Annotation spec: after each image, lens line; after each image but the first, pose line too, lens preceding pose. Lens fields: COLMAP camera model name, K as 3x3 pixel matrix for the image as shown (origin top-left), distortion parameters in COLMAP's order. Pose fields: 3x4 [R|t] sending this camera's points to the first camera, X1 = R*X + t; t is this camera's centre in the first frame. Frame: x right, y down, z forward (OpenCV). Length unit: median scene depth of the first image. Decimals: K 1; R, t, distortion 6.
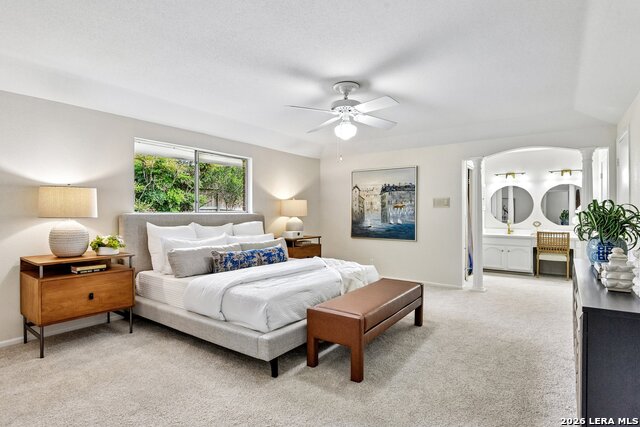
lens RADIAL K [[335.2, 0, 320.0], [0, 335.2, 213.5], [0, 0, 1]] dist [0.001128, -0.000333]
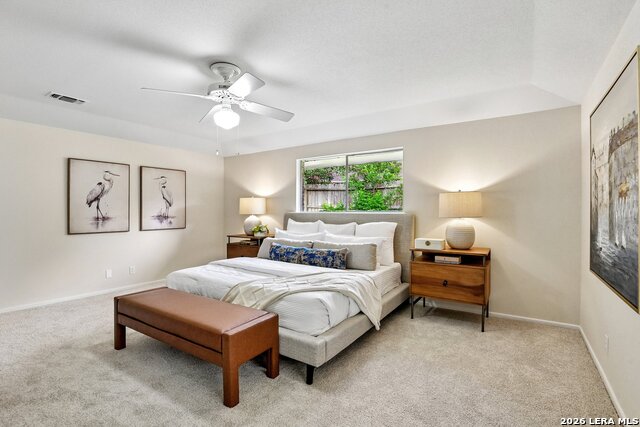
lens RADIAL K [[308.3, 0, 320.0], [0, 308.3, 213.5], [0, 0, 1]] dist [-0.001911, -0.000158]
pose [[0.034001, 0.002910, -0.999418, 0.737065], [-0.004243, 0.999987, 0.002768, -0.000574], [0.999413, 0.004146, 0.034013, 0.995315]]
